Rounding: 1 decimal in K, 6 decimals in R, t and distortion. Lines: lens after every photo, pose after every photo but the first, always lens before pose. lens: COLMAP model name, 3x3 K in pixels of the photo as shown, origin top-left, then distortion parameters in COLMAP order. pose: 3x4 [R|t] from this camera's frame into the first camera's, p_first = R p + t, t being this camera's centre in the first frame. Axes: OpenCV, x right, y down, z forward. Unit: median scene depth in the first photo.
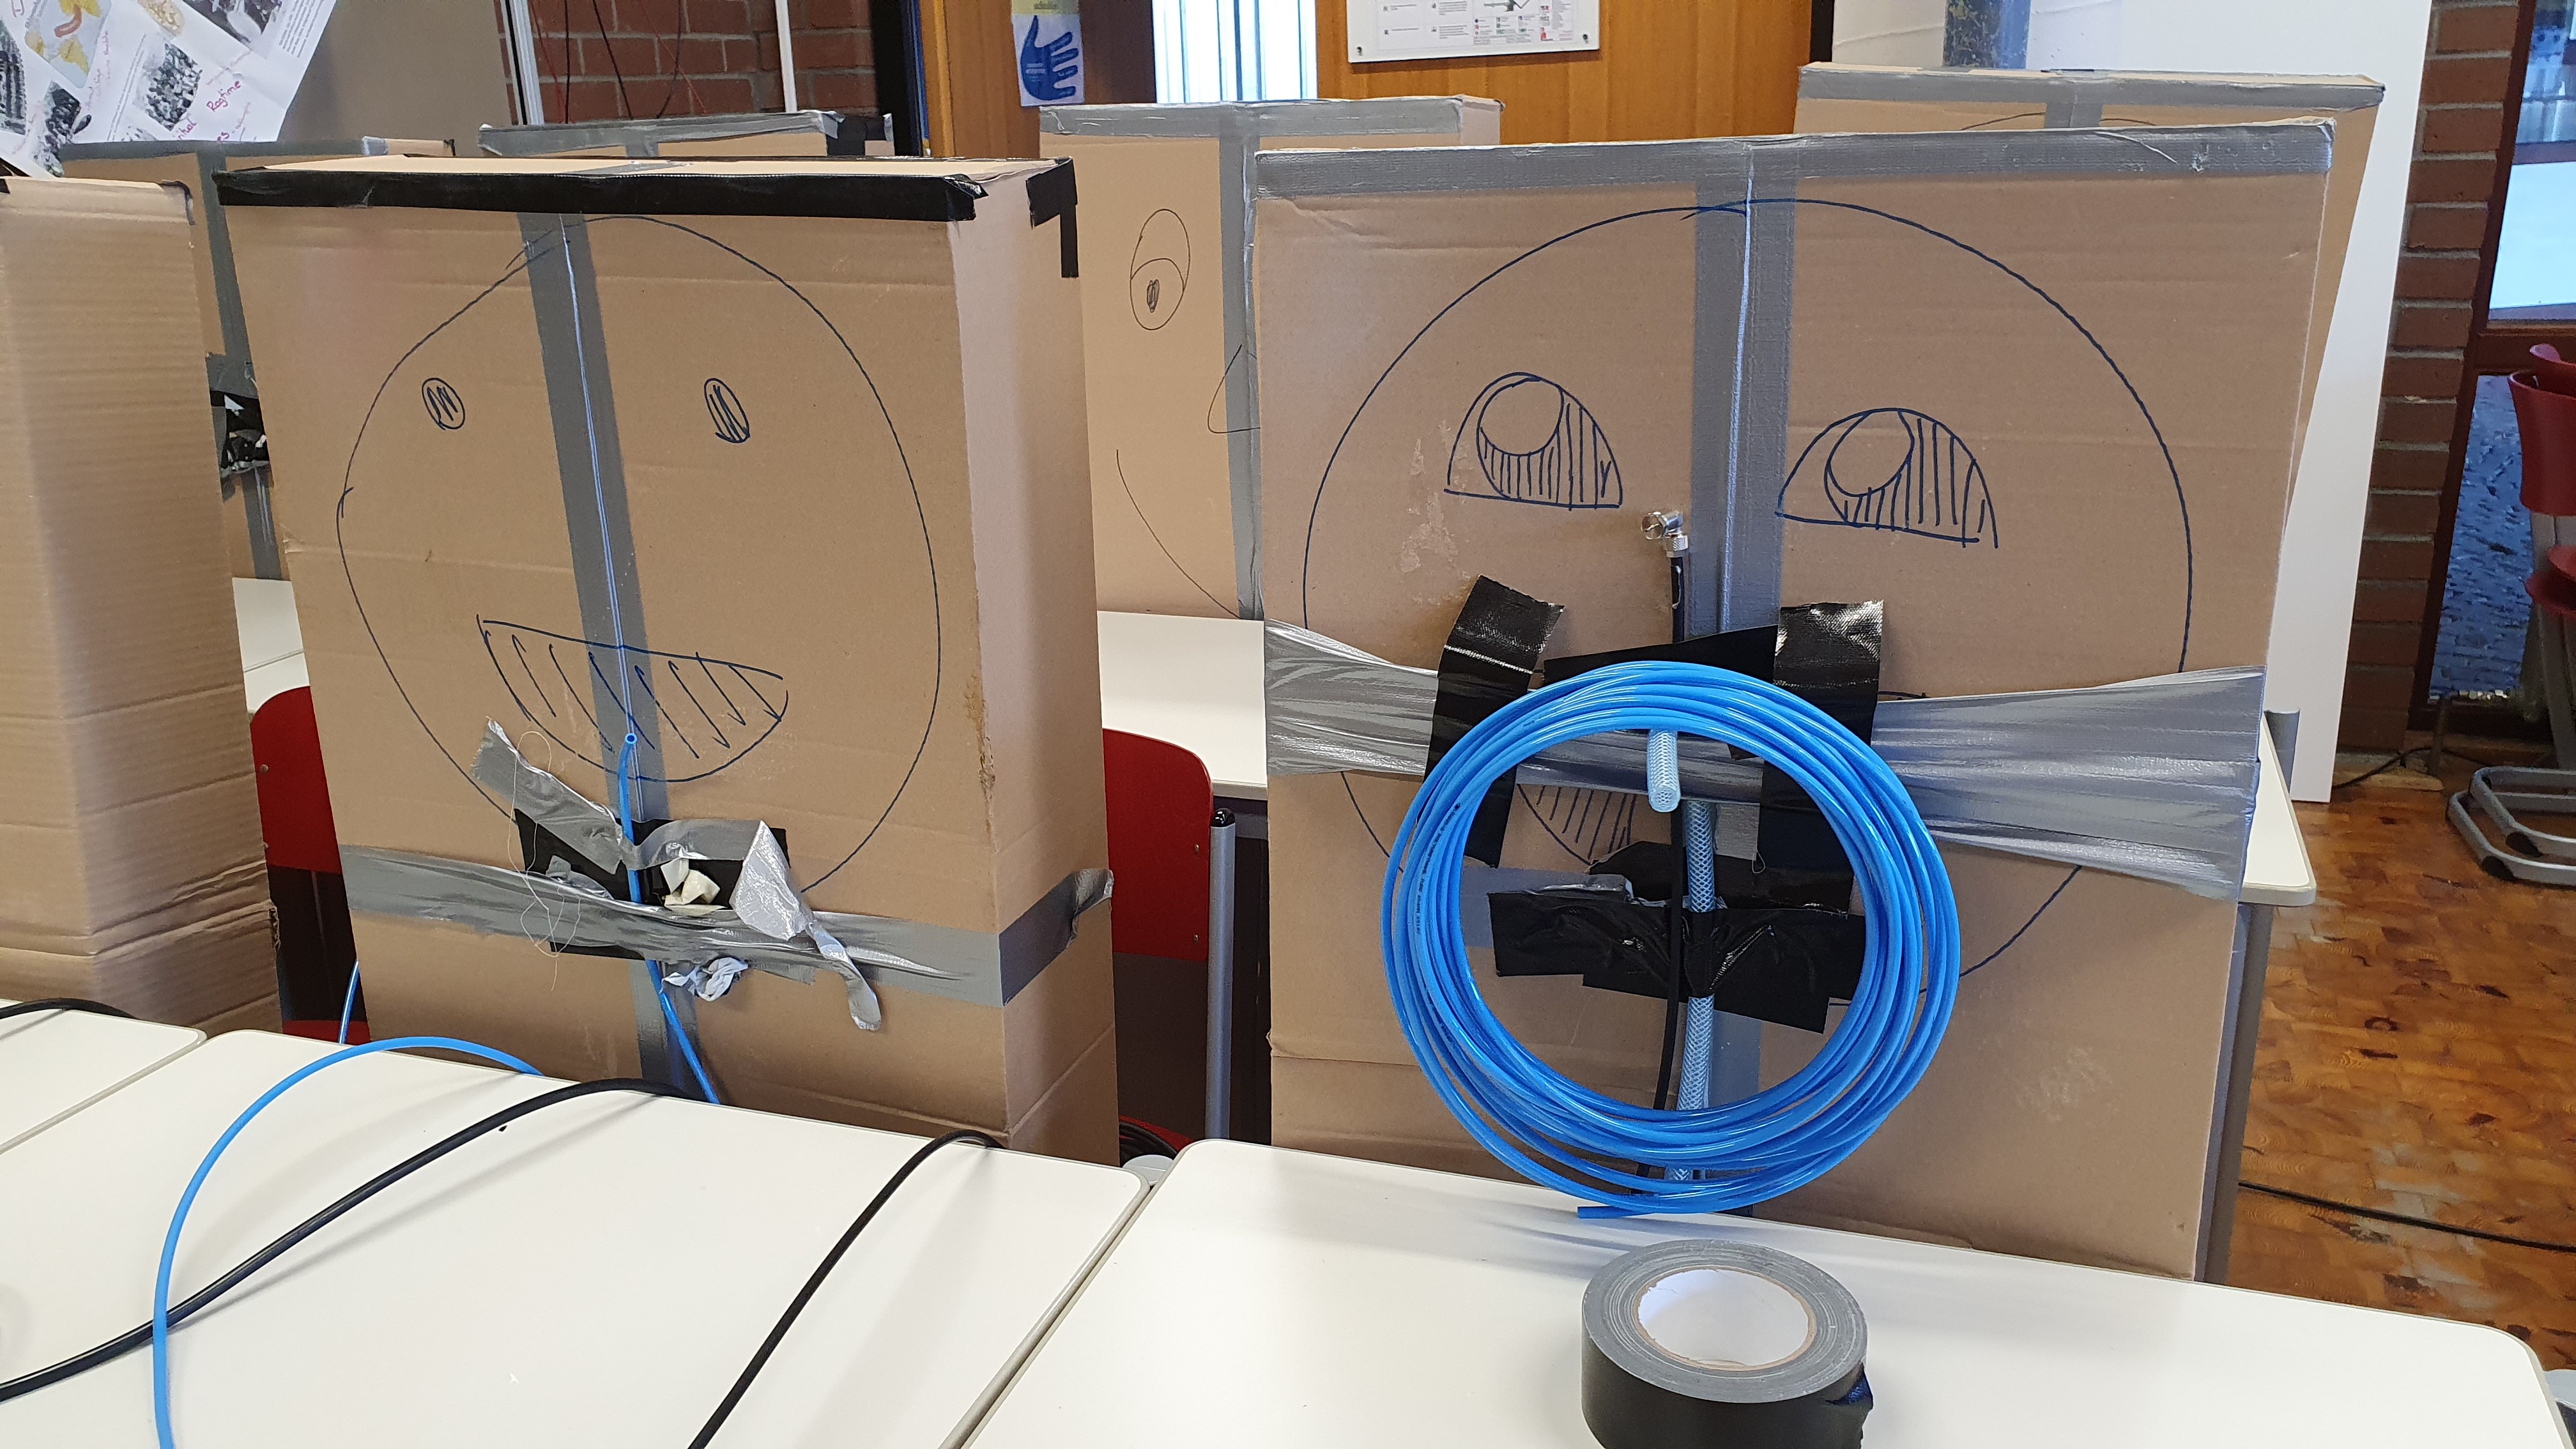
lens RADIAL K [[2143.1, 0, 1288.0], [0, 2143.1, 724.5], [0, 0, 1]] dist [-0.037028, 0.003429]
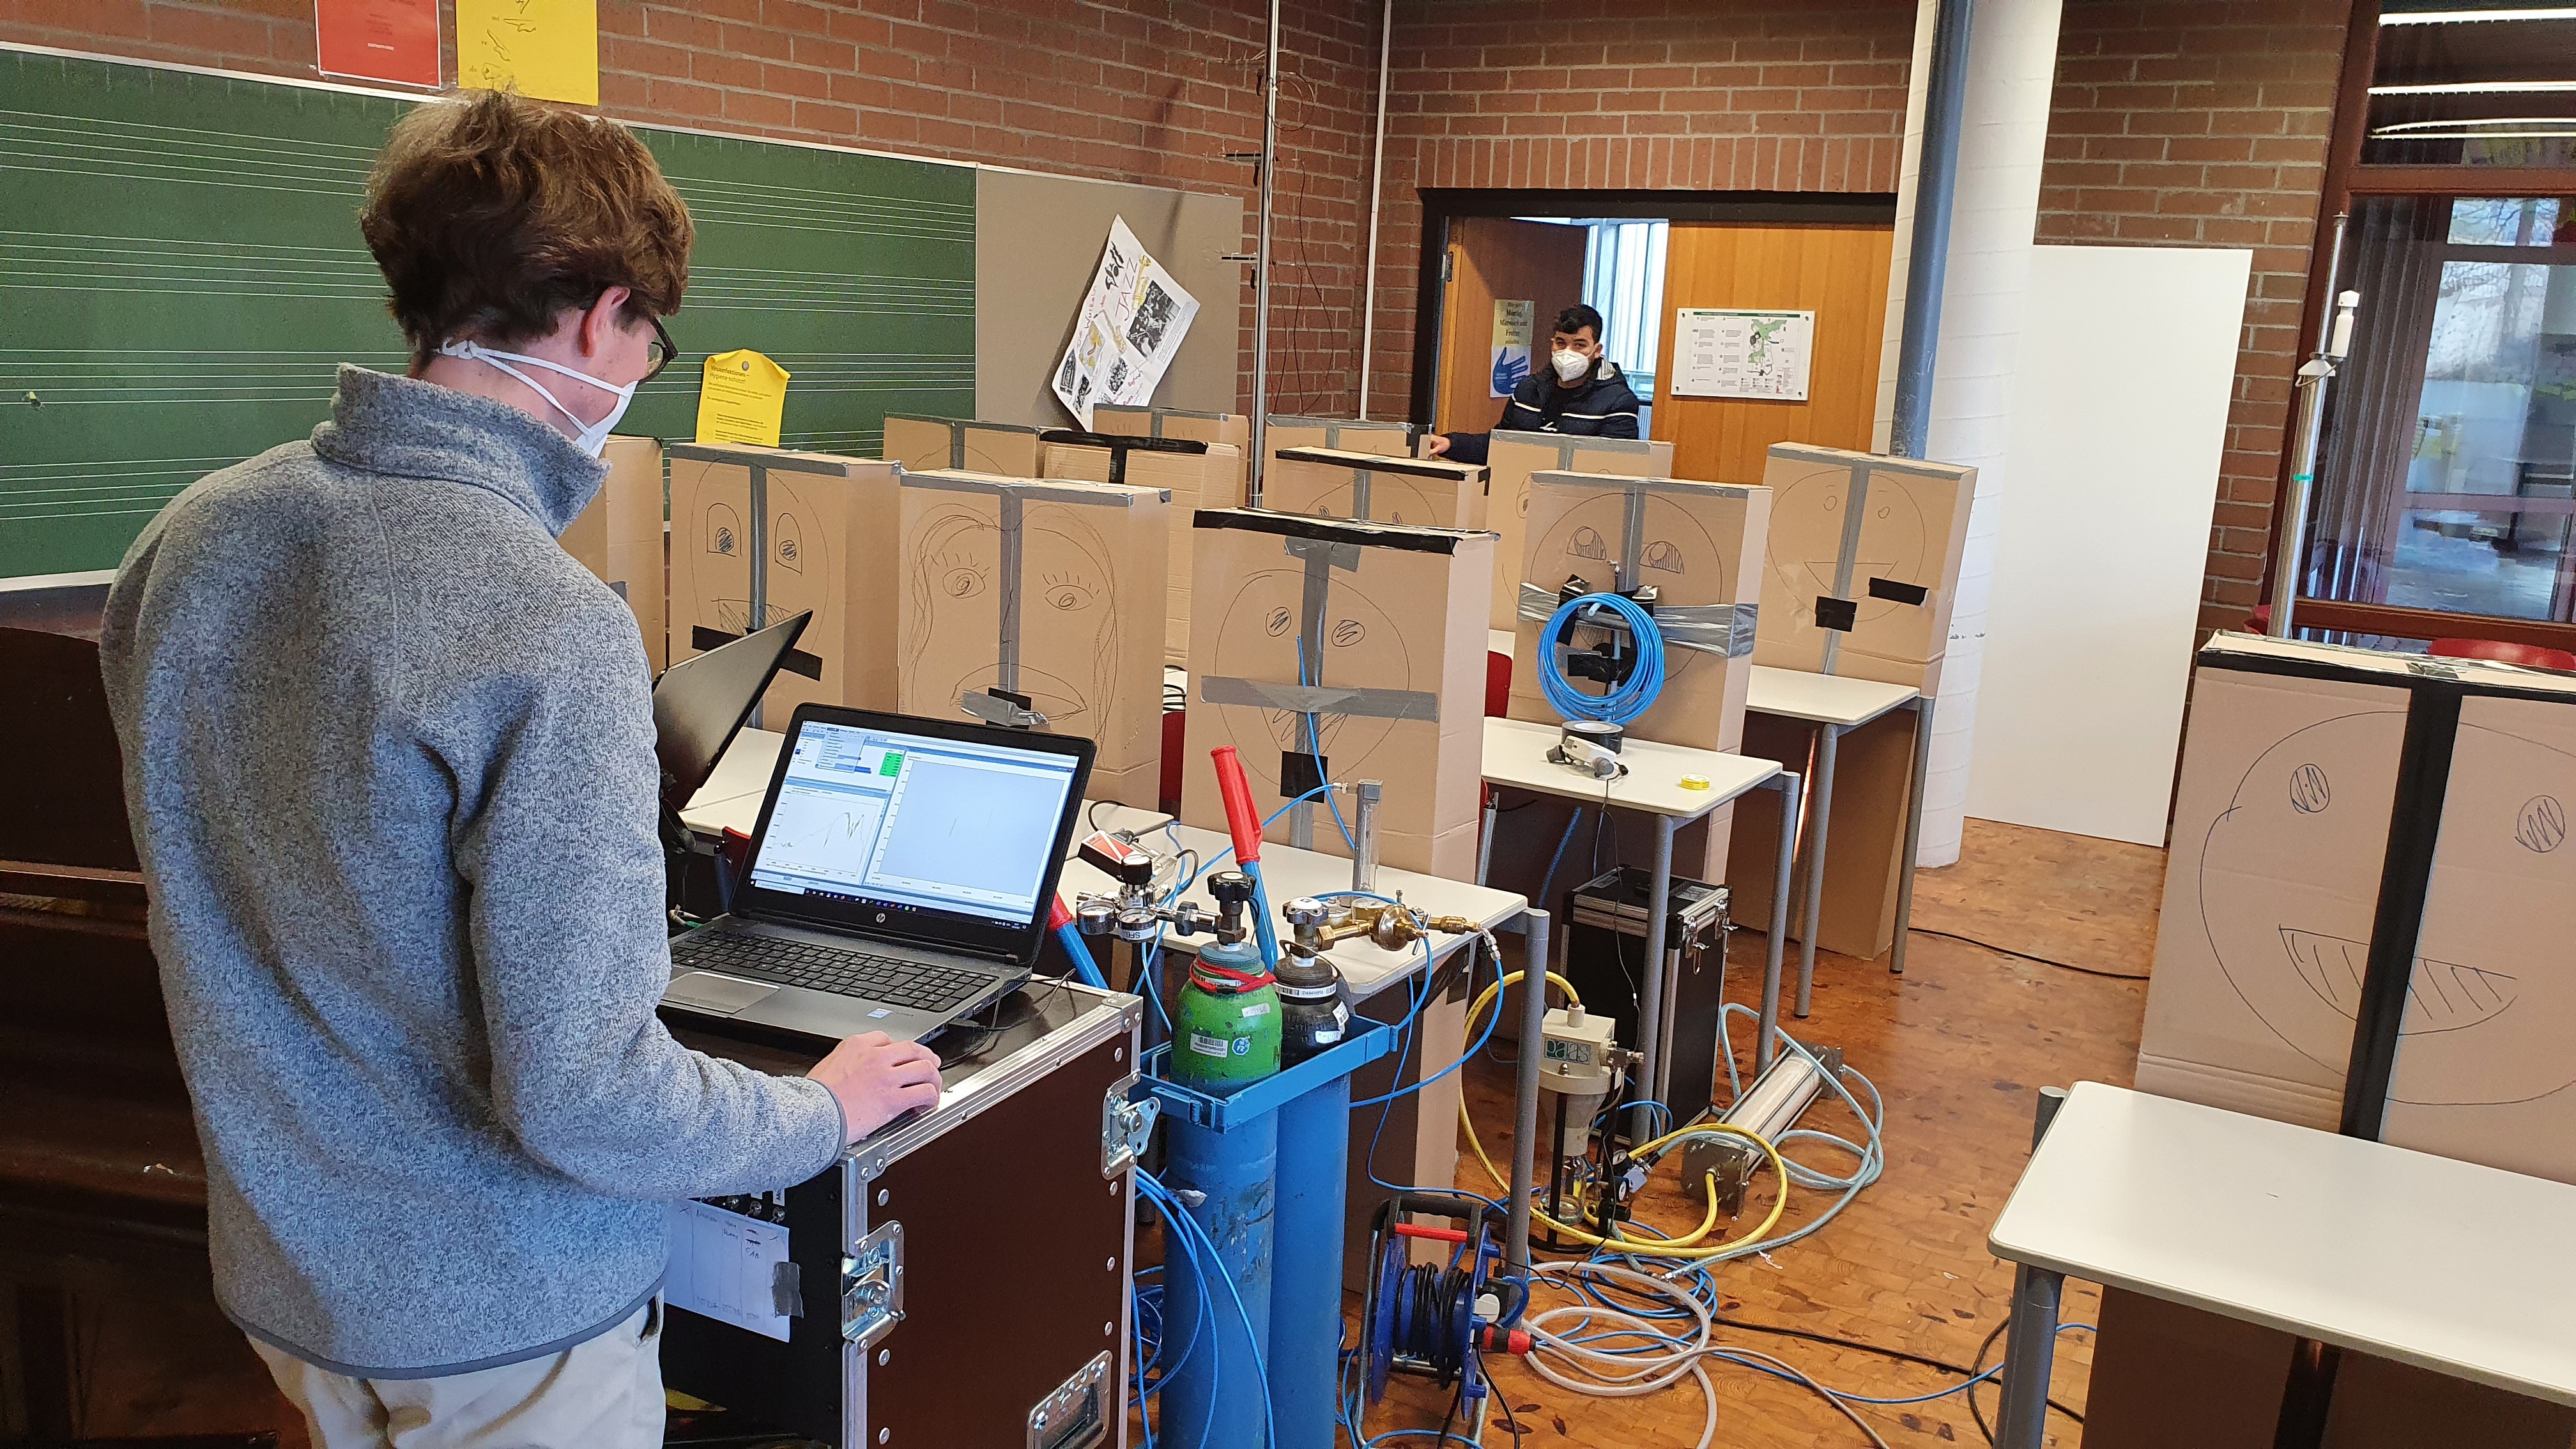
lens RADIAL K [[2043.2, 0, 1288.0], [0, 2043.2, 724.5], [0, 0, 1]] dist [0.084391, -0.281354]
pose [[0.972430, 0.117067, -0.201682, 0.155145], [-0.135723, 0.987409, -0.081253, 0.246502], [0.189631, 0.106386, 0.976075, -1.184885]]
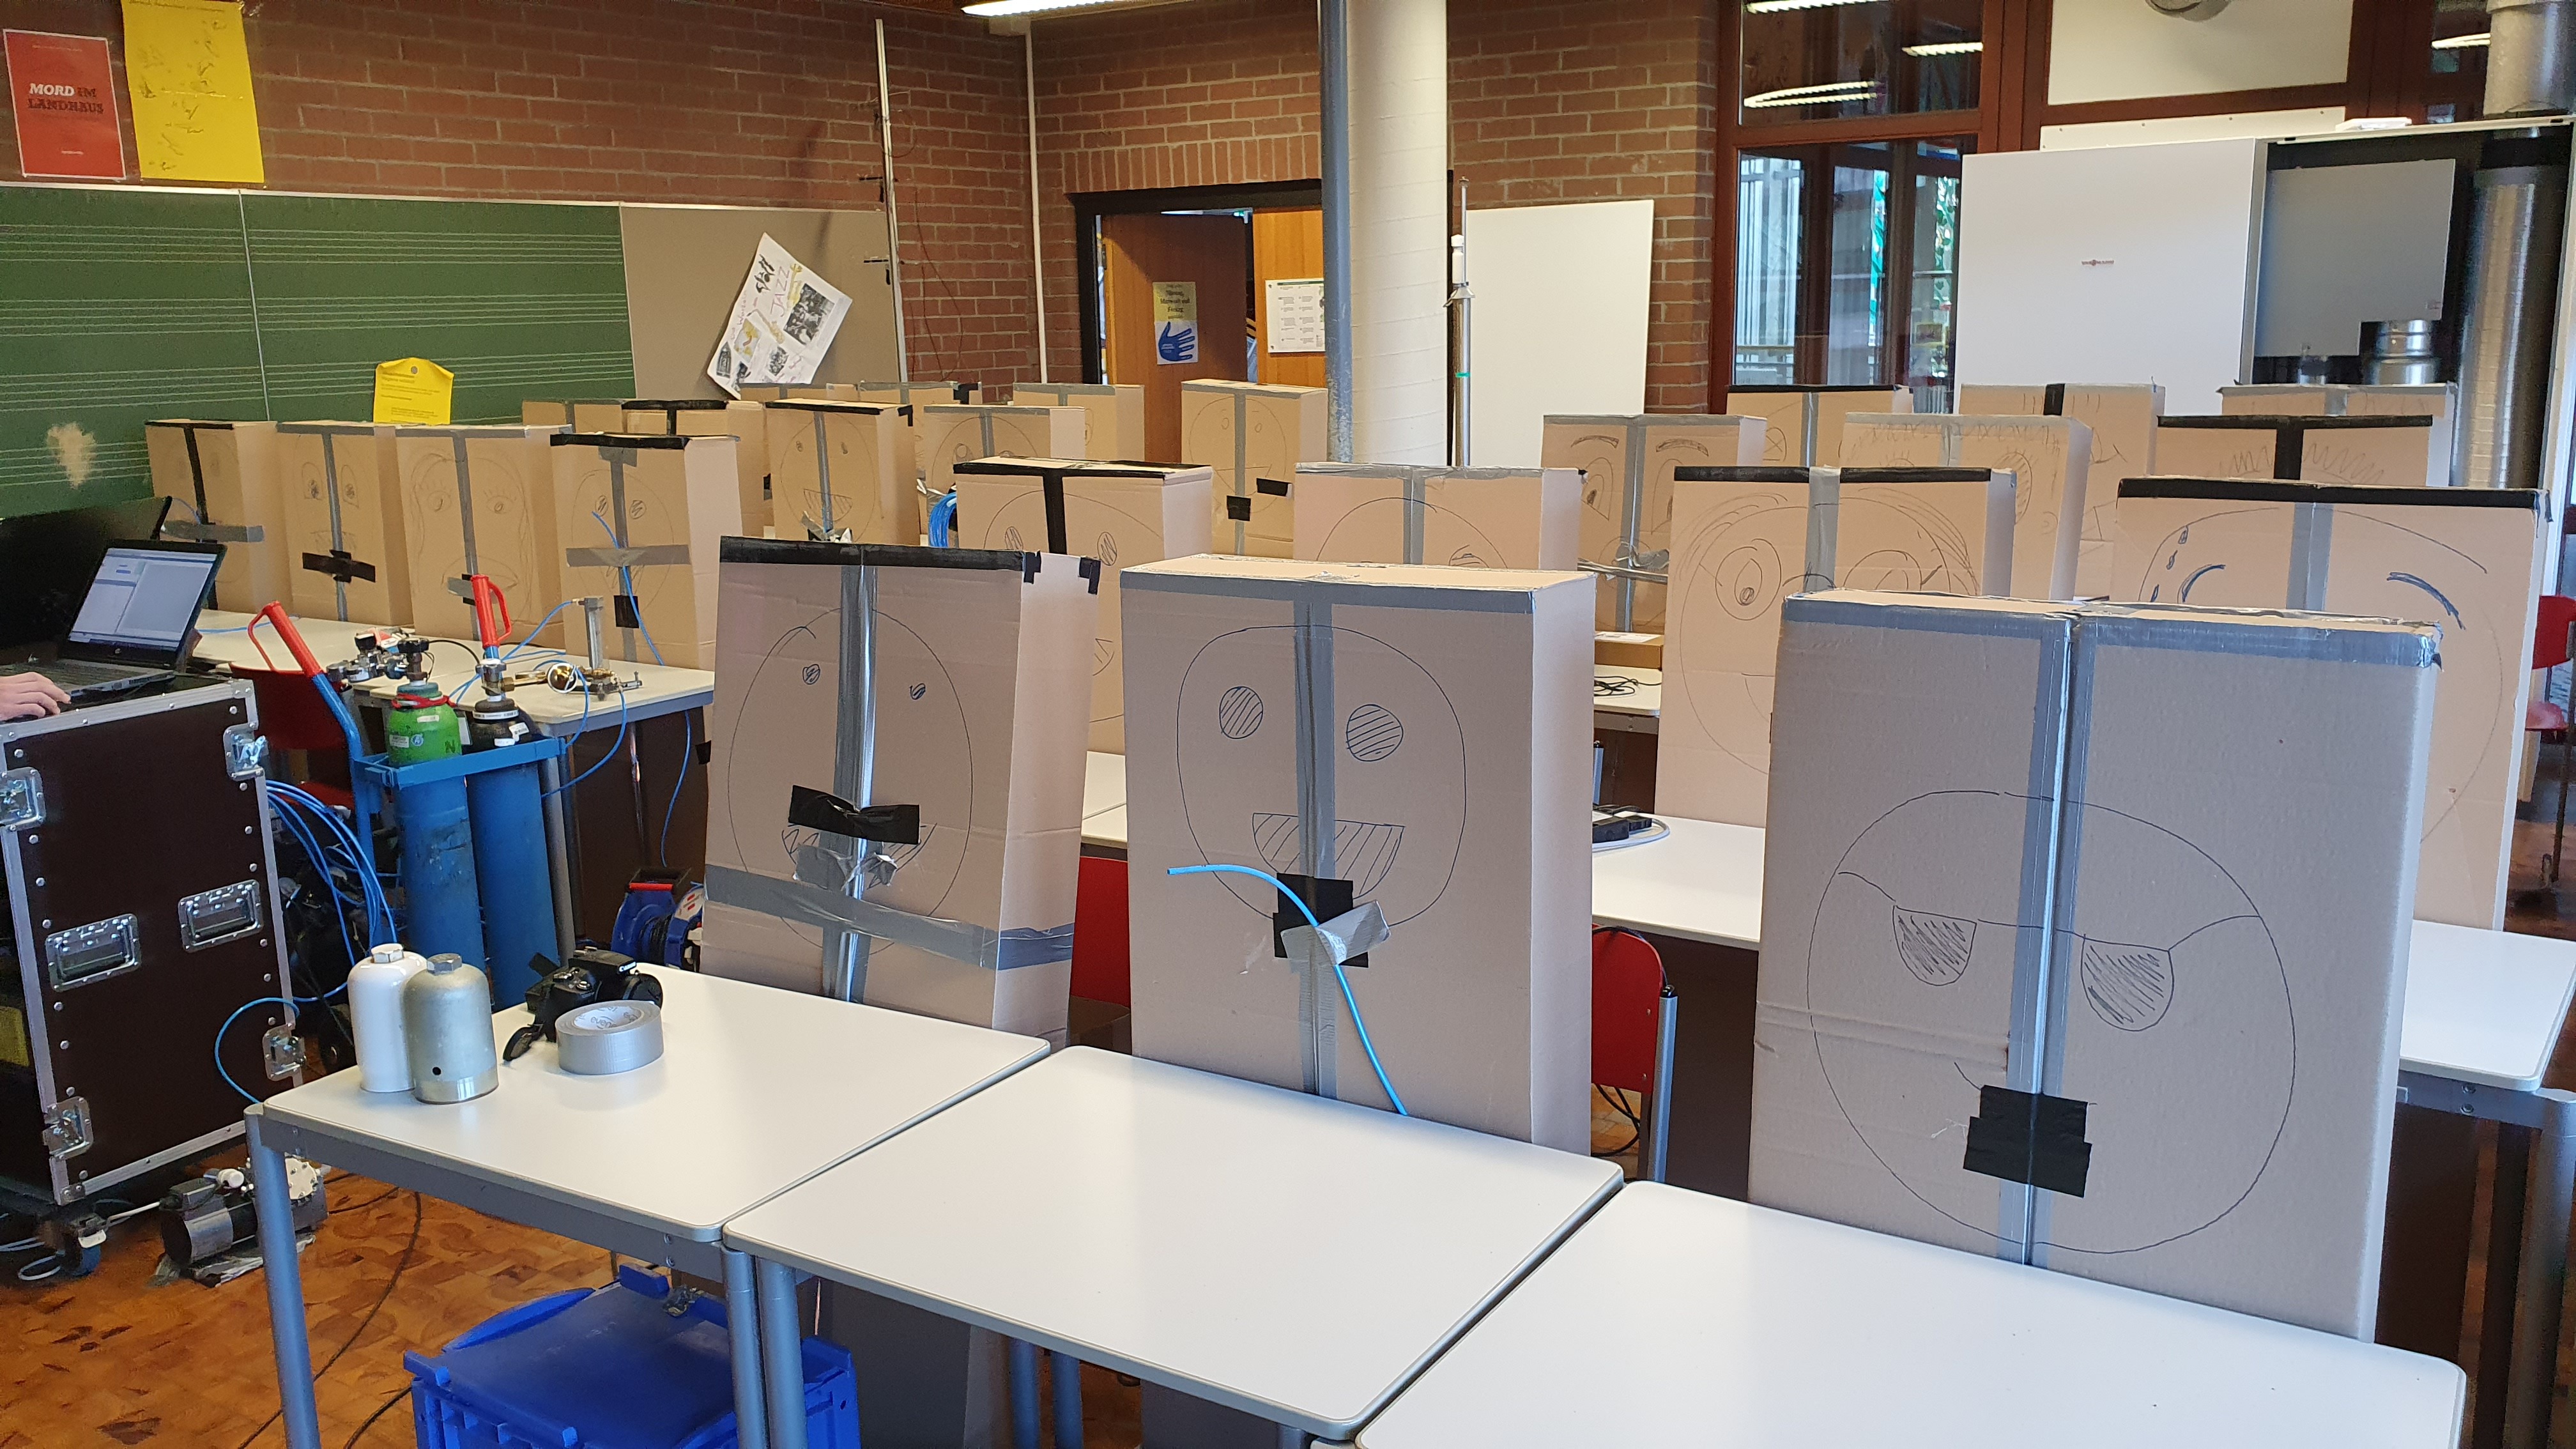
lens RADIAL K [[2011.1, 0, 1288.0], [0, 2011.1, 724.5], [0, 0, 1]] dist [-0.015752, -0.003392]
pose [[0.968283, 0.063804, -0.241571, 0.896735], [-0.083374, 0.993938, -0.071663, 0.351298], [0.235534, 0.089531, 0.967733, -1.540492]]
